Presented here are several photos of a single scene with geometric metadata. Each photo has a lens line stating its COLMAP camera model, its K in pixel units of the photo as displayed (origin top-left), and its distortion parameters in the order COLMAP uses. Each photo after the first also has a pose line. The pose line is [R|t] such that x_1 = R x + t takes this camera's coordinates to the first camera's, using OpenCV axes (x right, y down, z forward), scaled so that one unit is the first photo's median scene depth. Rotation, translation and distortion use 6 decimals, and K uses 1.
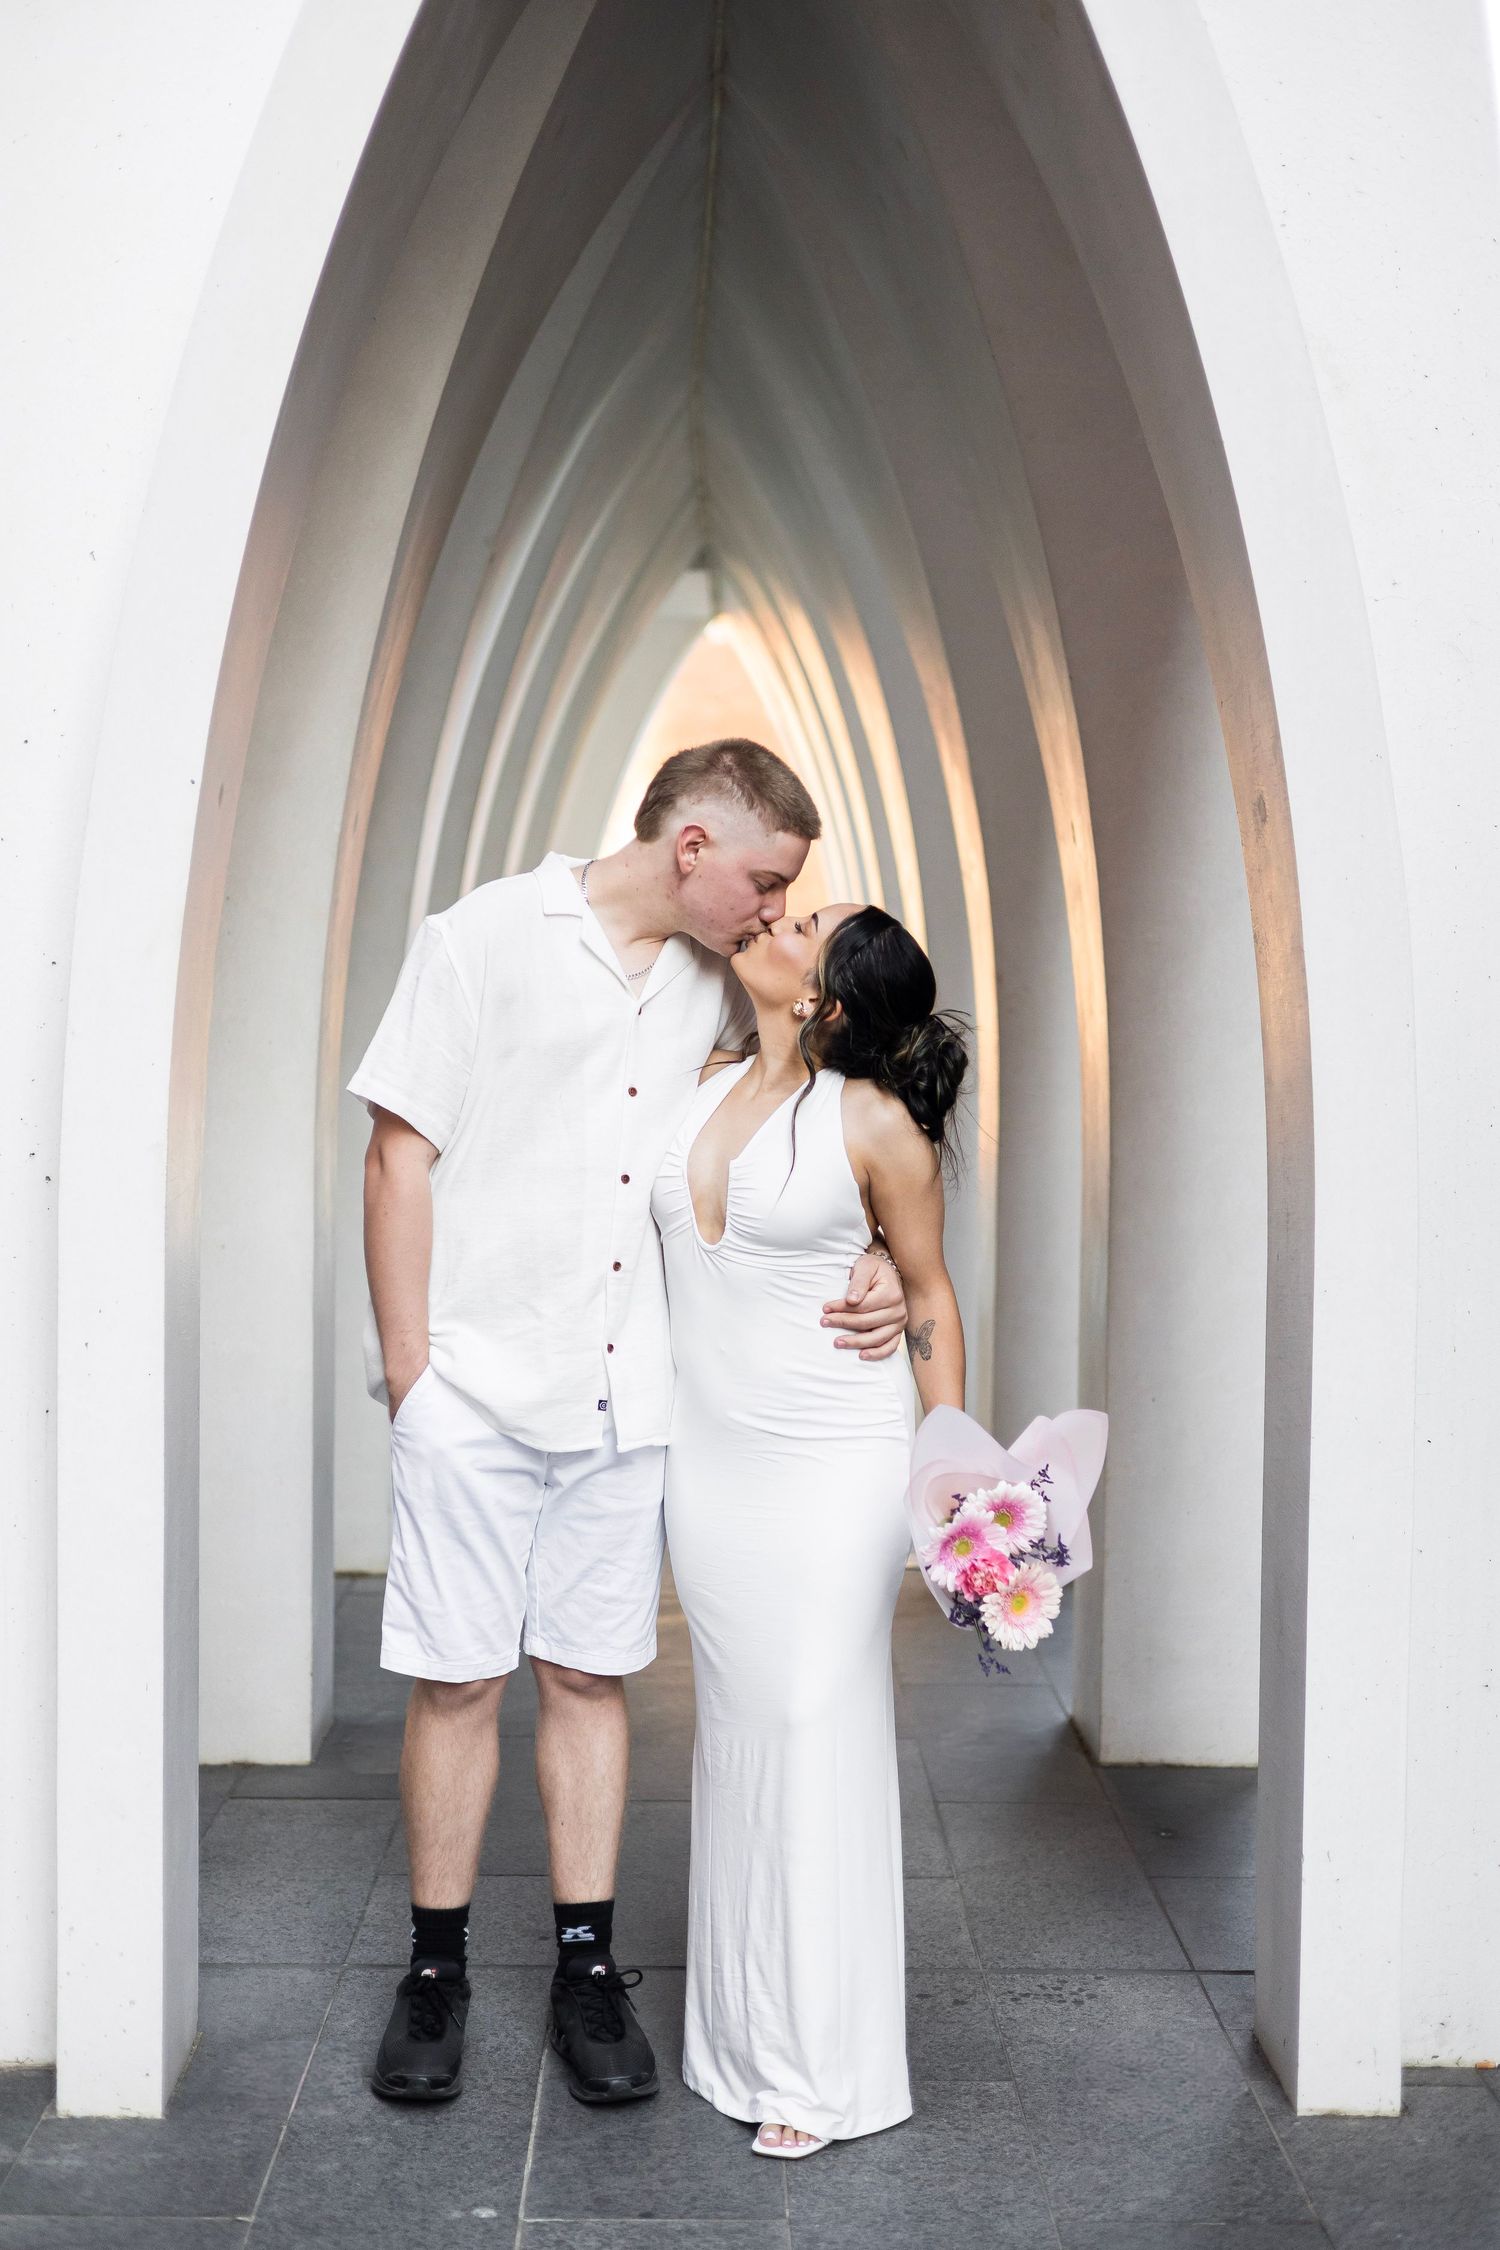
lens RADIAL K [[3053.8, 0, 750.0], [0, 3053.8, 1125.0], [0, 0, 1]] dist [-0.001056, -0.043482]
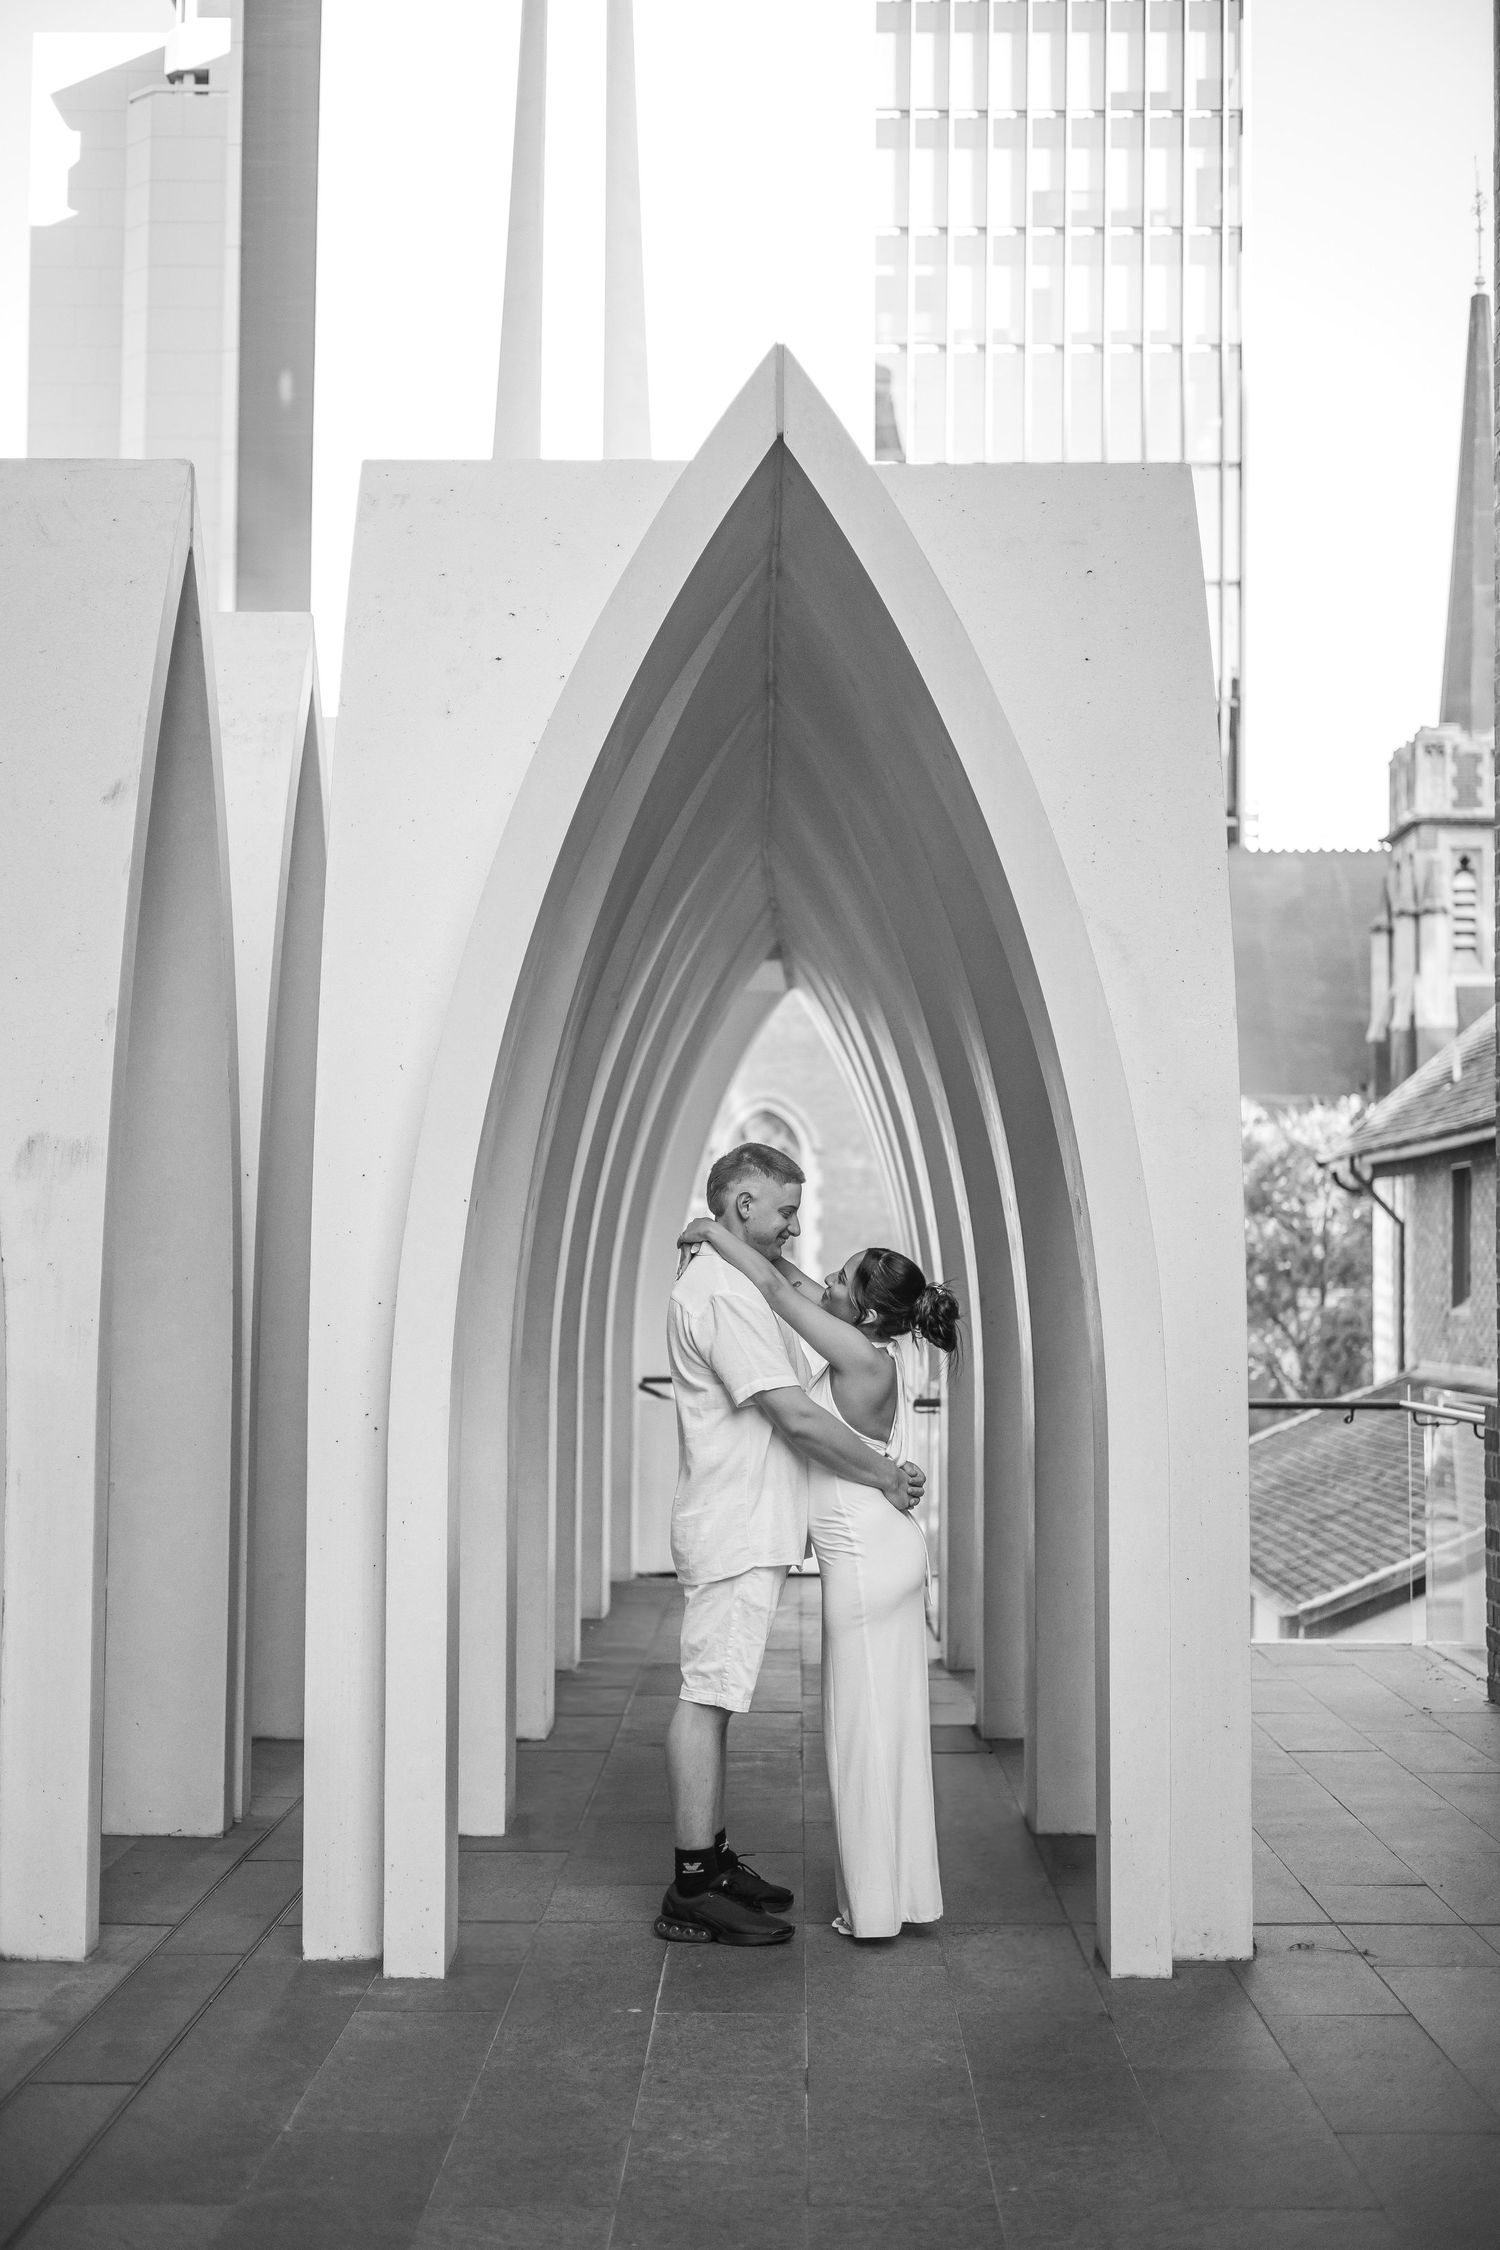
lens RADIAL K [[3122.9, 0, 681.3], [0, 3122.9, 1130.0], [0, 0, 1]] dist [0.026107, 0.029489]
pose [[0.998557, -0.011500, -0.052463, 0.033900], [0.006298, 0.995141, -0.098259, 0.022860], [0.053338, 0.097787, 0.993777, -0.707113]]
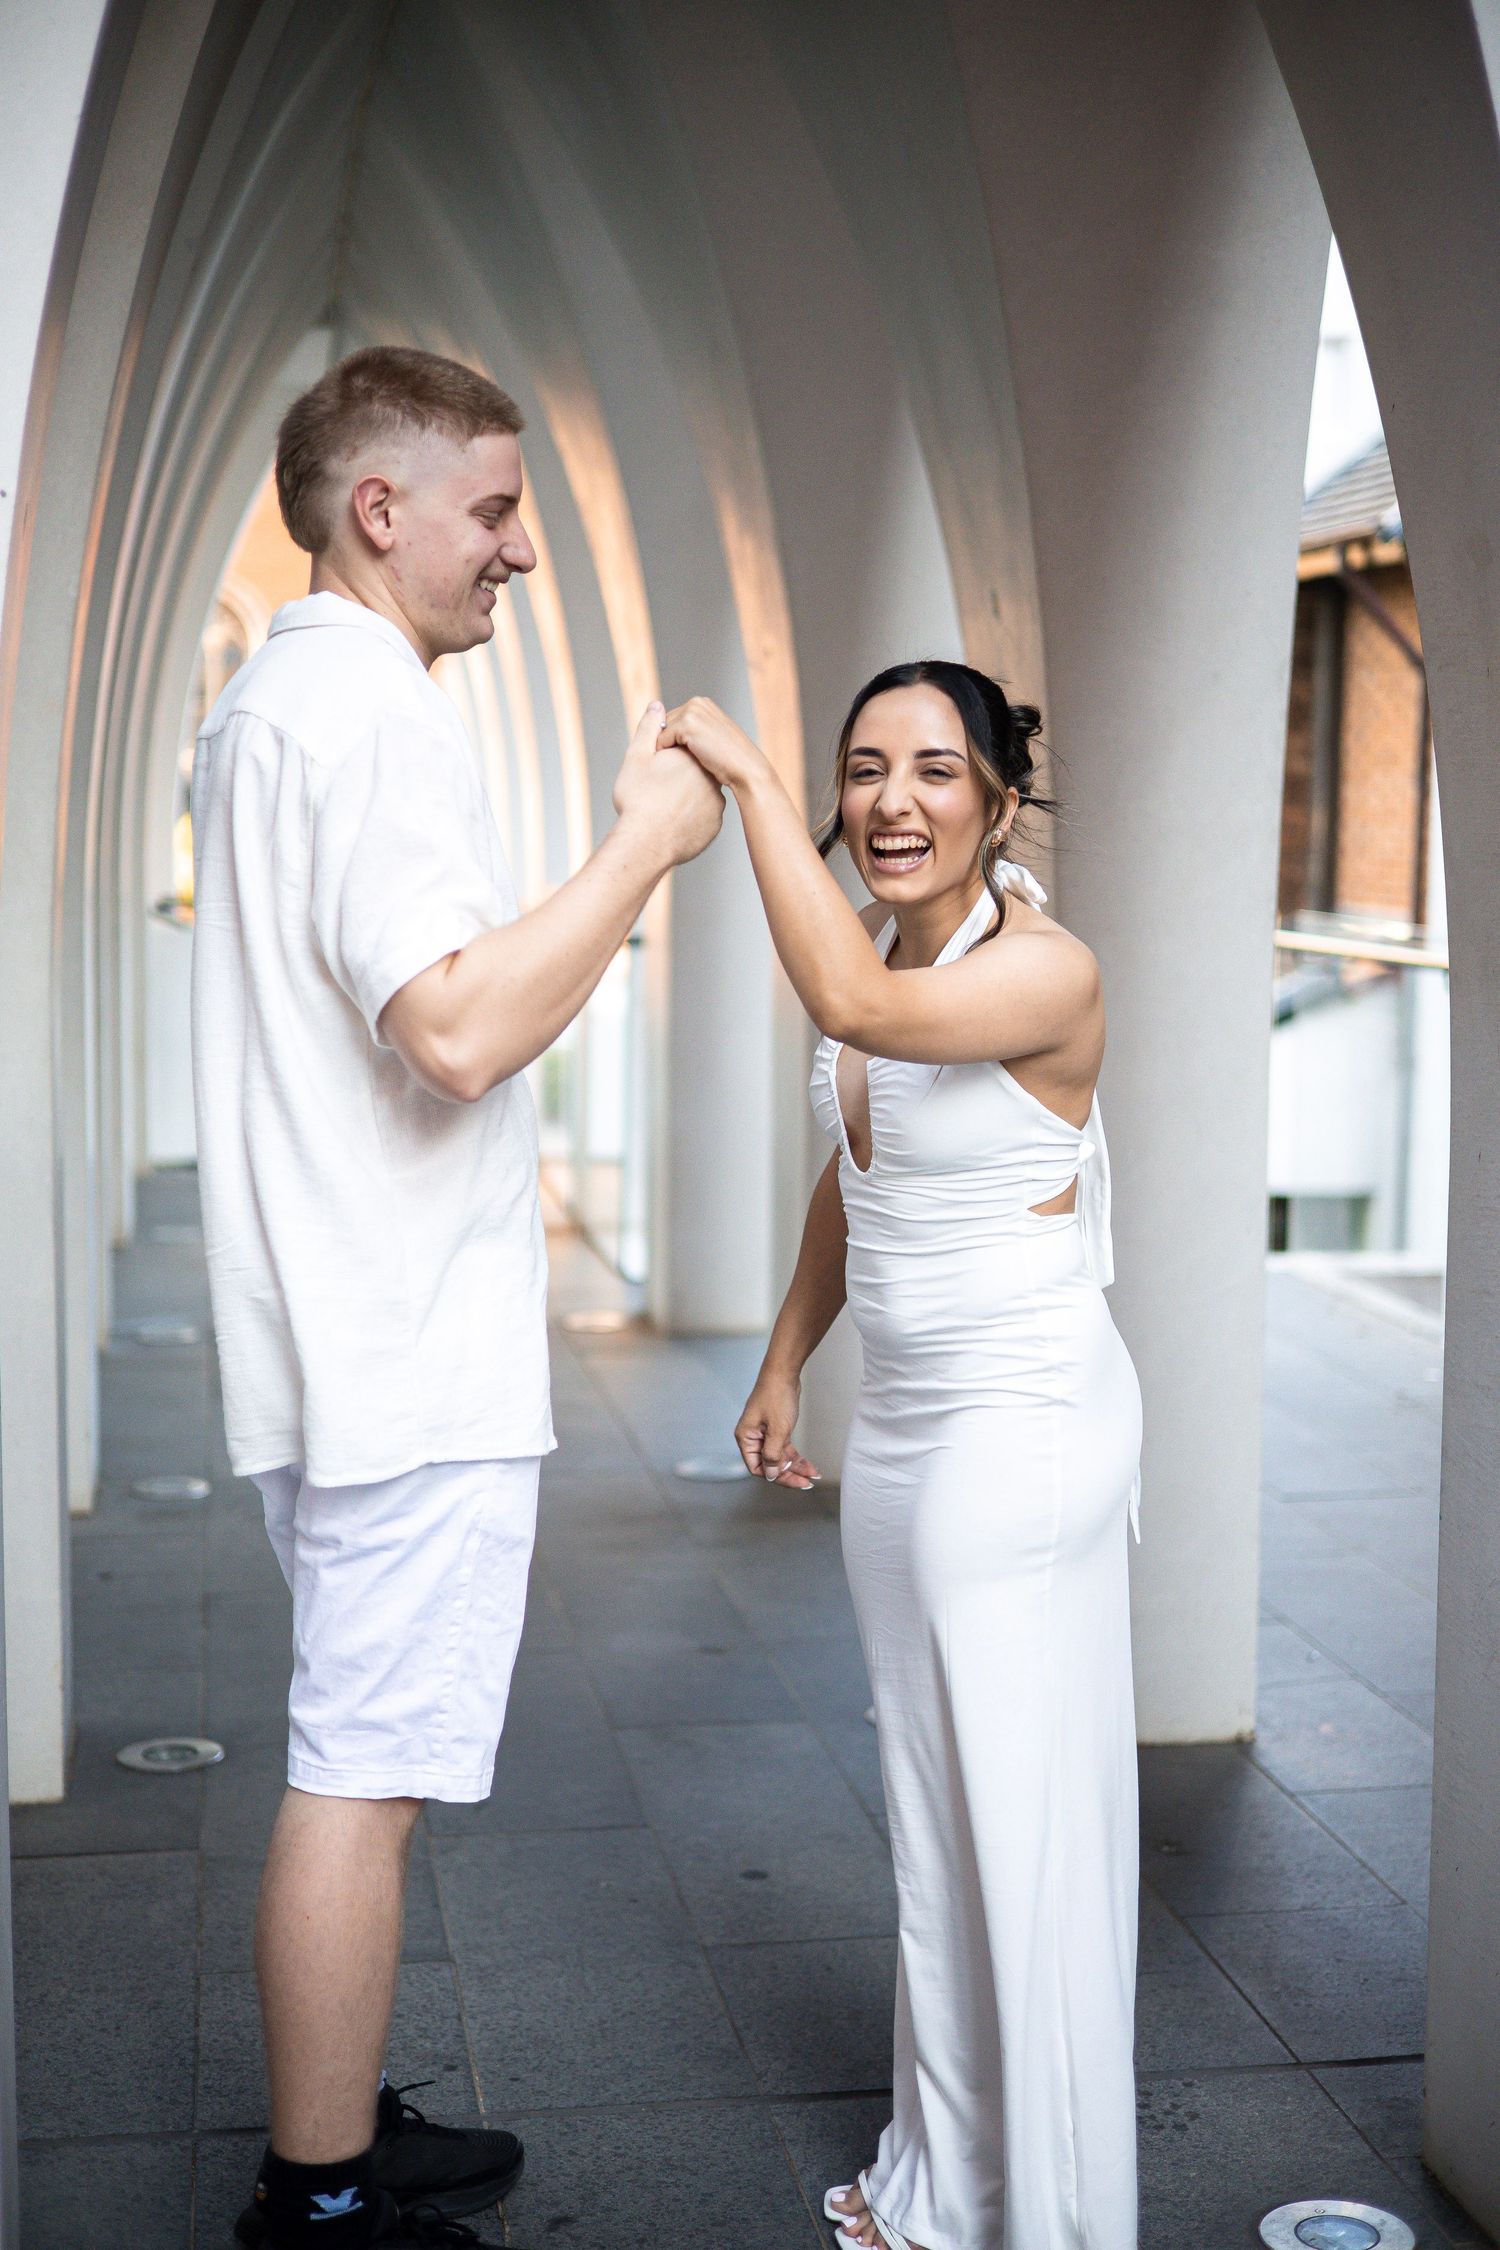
lens RADIAL K [[3053.8, 0, 750.0], [0, 3053.8, 1125.0], [0, 0, 1]] dist [-0.001056, -0.043482]
pose [[0.987856, -0.020151, 0.154060, -0.112586], [0.010373, 0.997895, 0.064015, -0.014847], [-0.155025, -0.061639, 0.985986, 0.273651]]
